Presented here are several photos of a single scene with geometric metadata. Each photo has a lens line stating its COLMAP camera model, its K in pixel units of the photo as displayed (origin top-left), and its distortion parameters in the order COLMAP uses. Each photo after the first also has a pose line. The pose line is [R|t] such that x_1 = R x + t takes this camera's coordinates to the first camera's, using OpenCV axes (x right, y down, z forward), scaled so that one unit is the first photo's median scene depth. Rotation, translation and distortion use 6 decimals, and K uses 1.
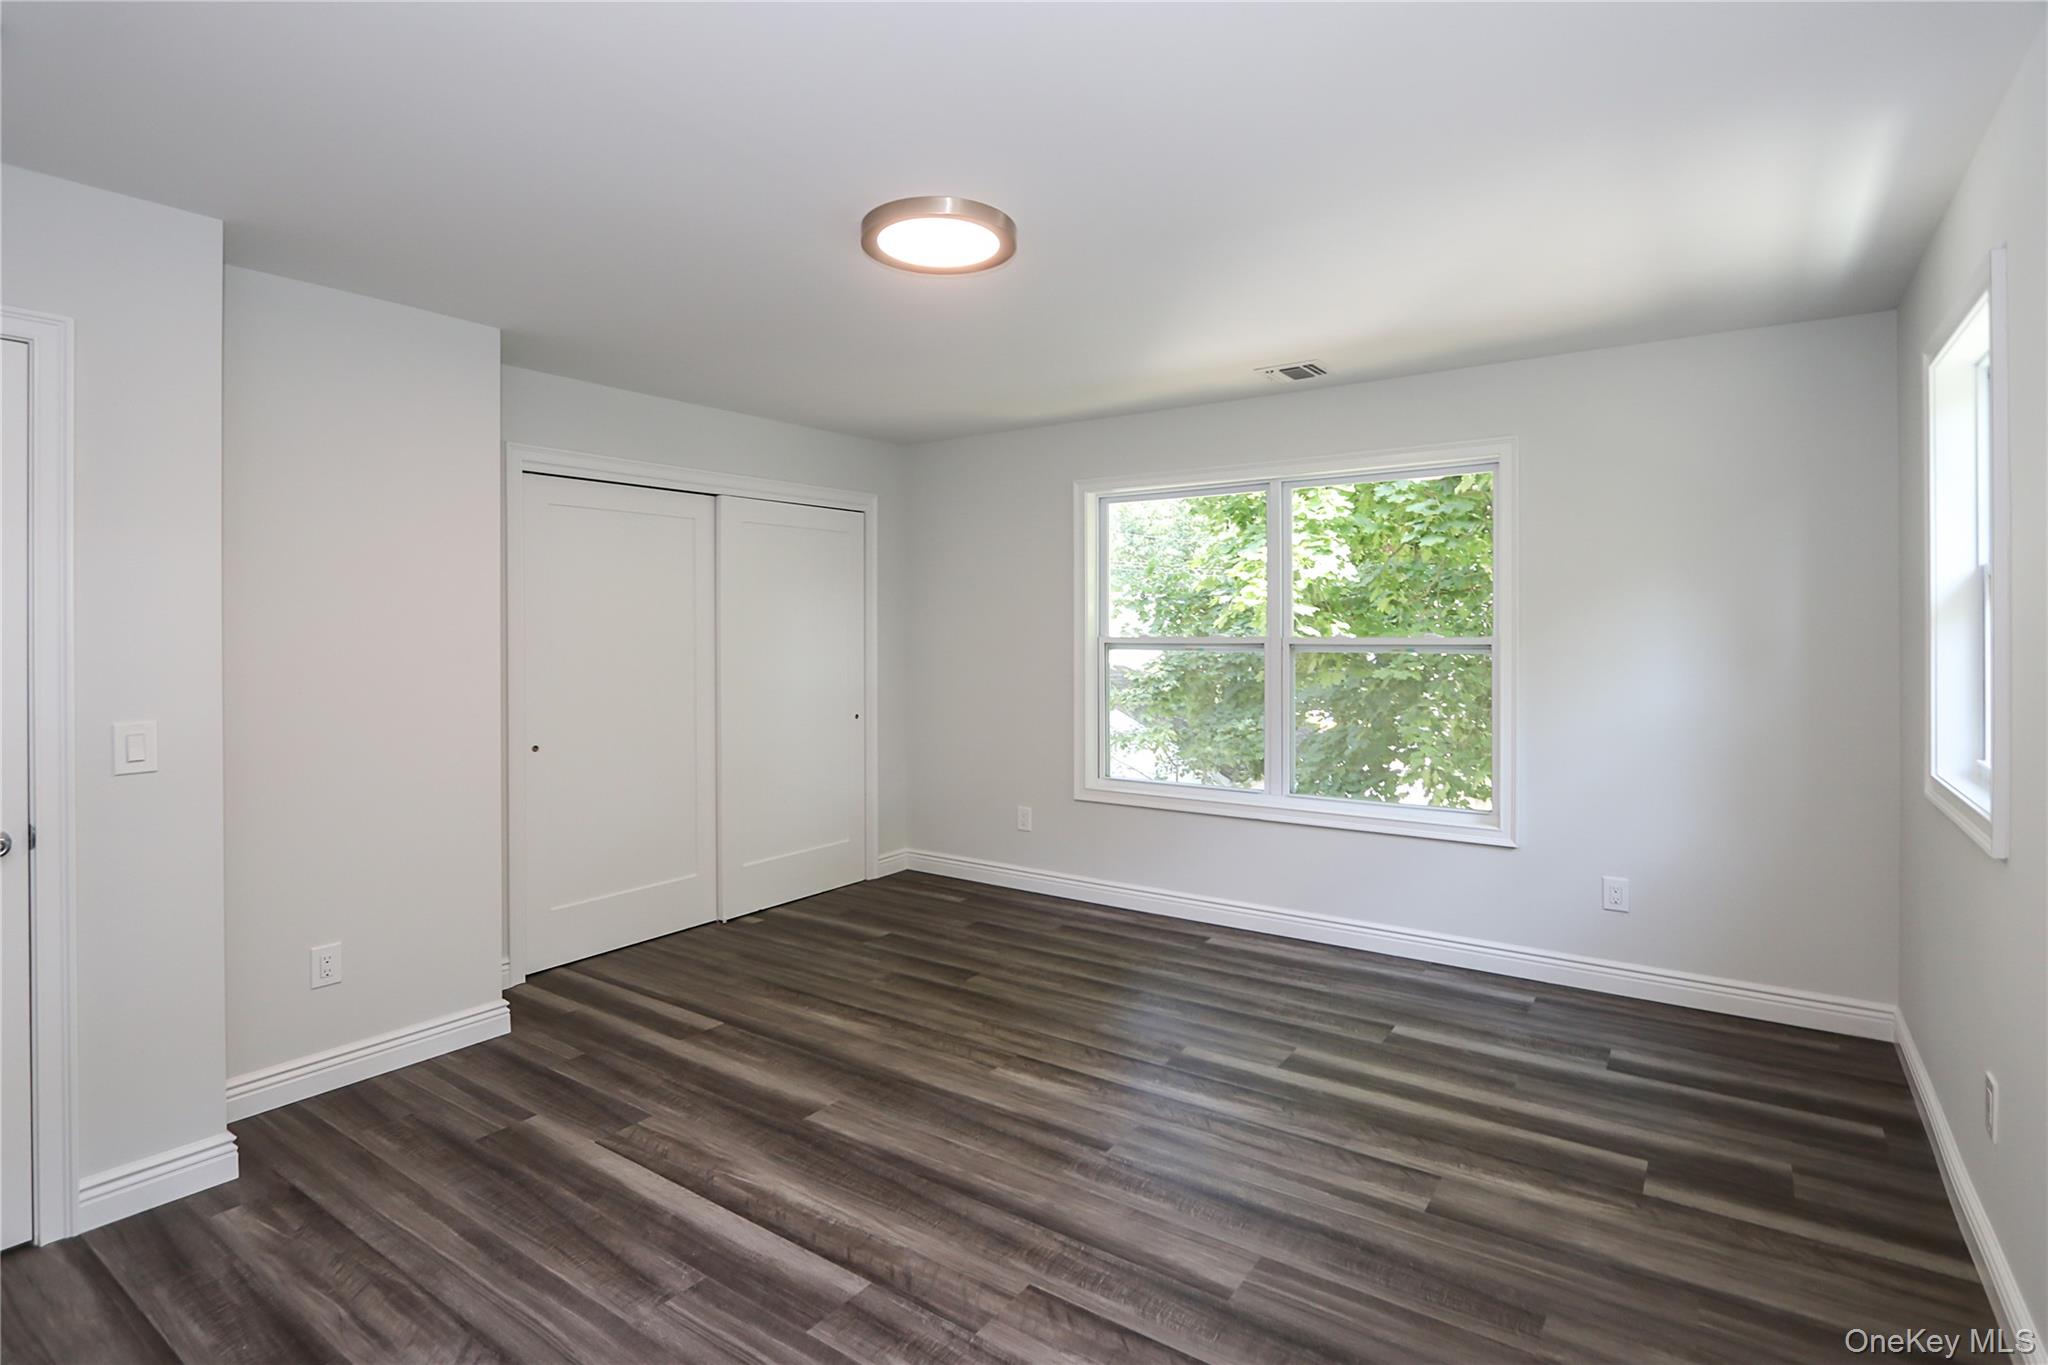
lens RADIAL K [[996.3, 0, 1068.2], [0, 996.3, 633.1], [0, 0, 1]] dist [-0.012038, 0.004226]
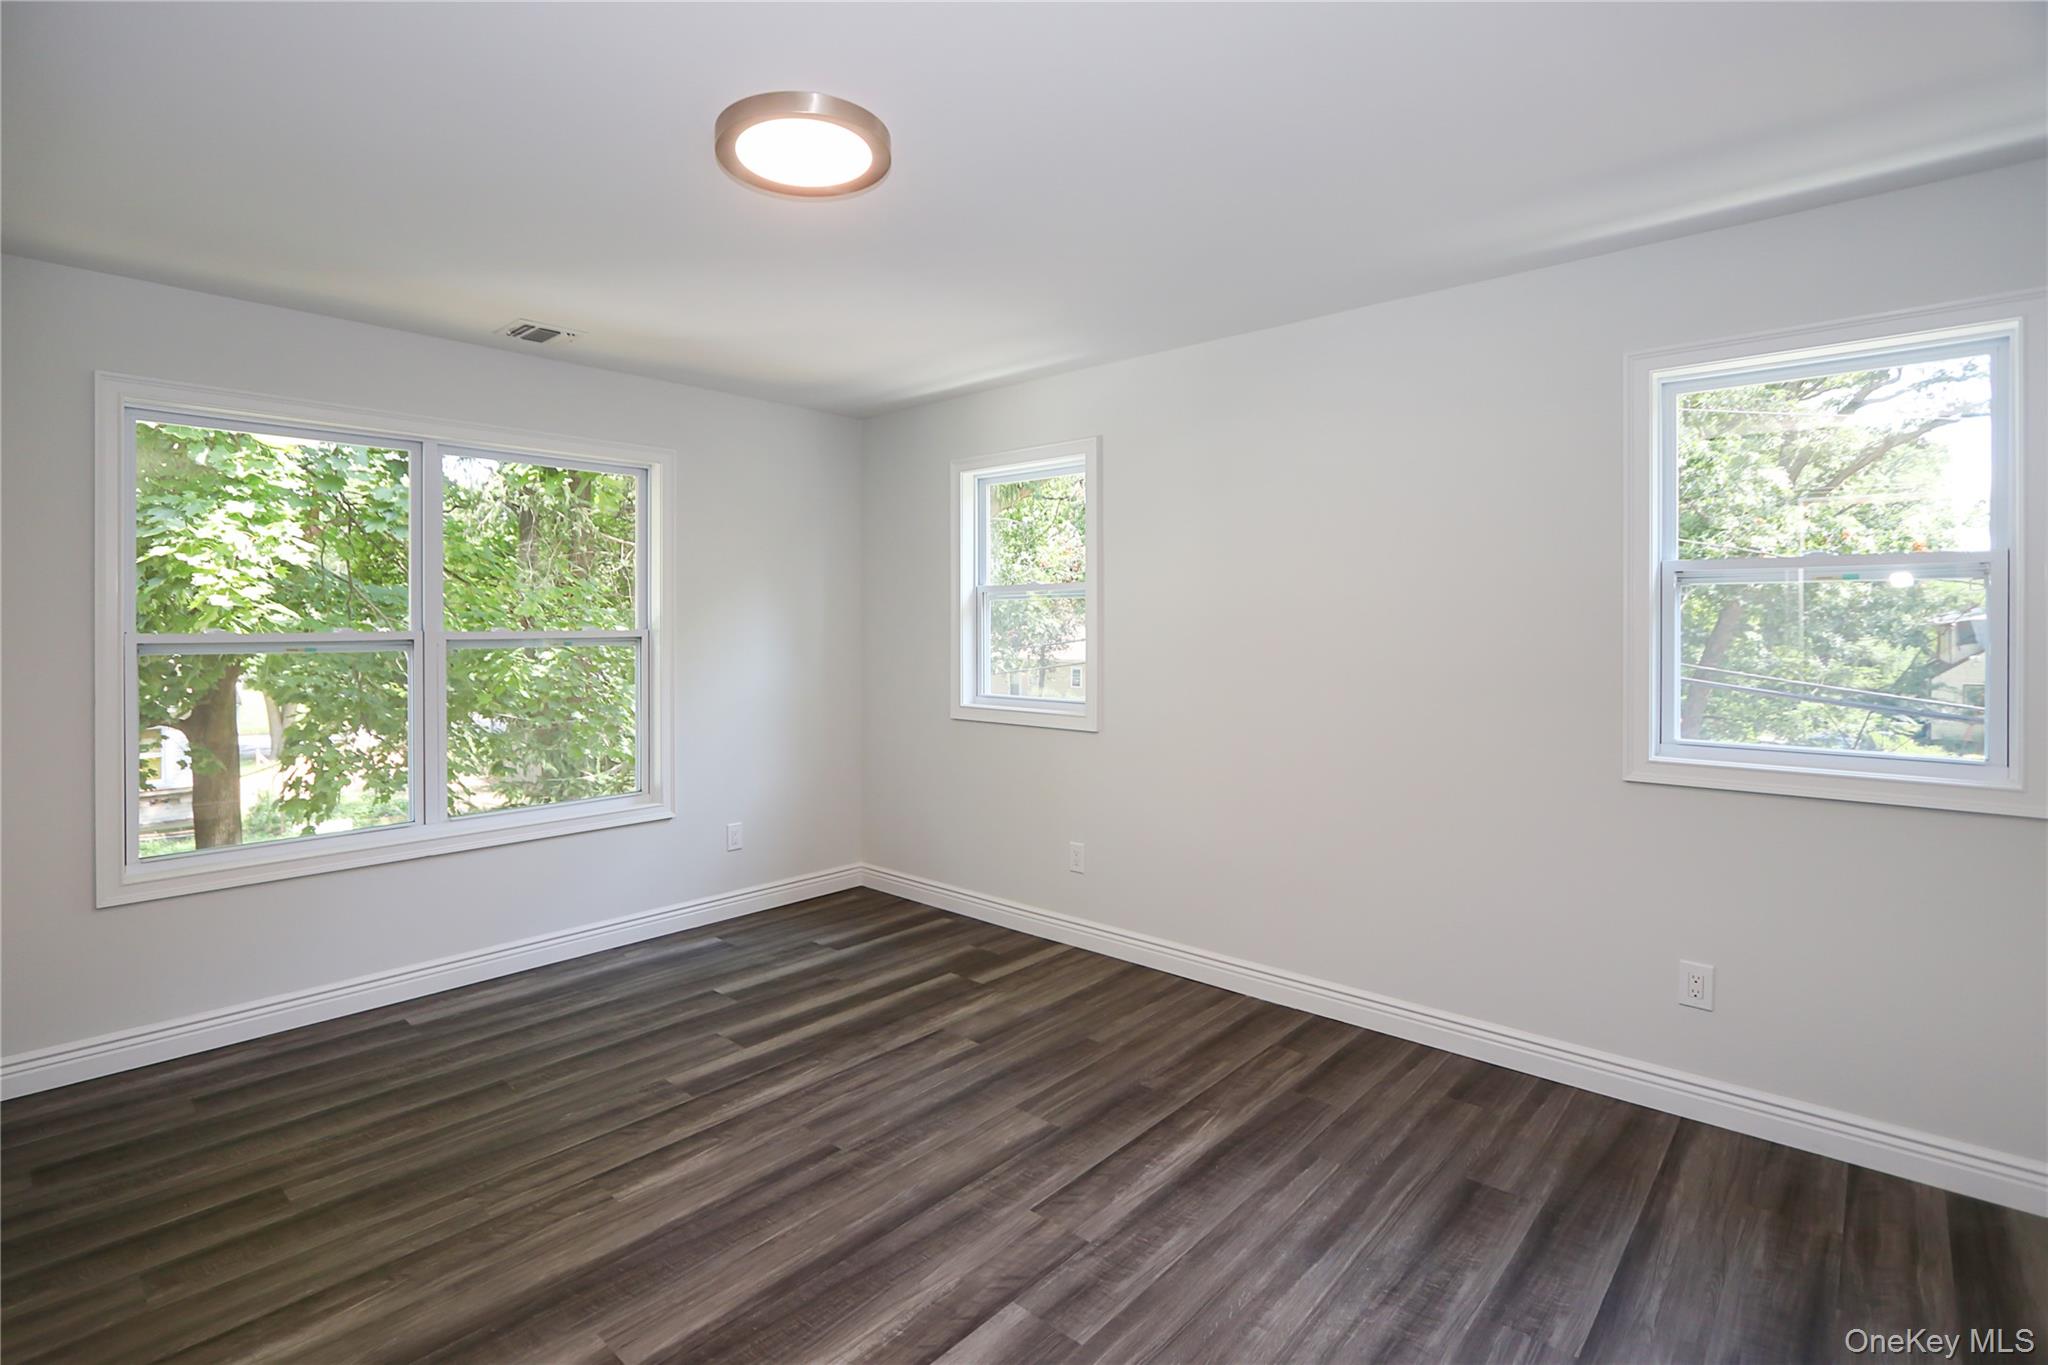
lens RADIAL K [[996.3, 0, 1017.4], [0, 996.3, 630.7], [0, 0, 1]] dist [-0.012038, 0.004226]
pose [[0.137605, -0.002713, 0.990483, -0.808395], [0.005691, 0.999982, 0.001948, 0.006413], [-0.990471, 0.005369, 0.137618, 0.611289]]
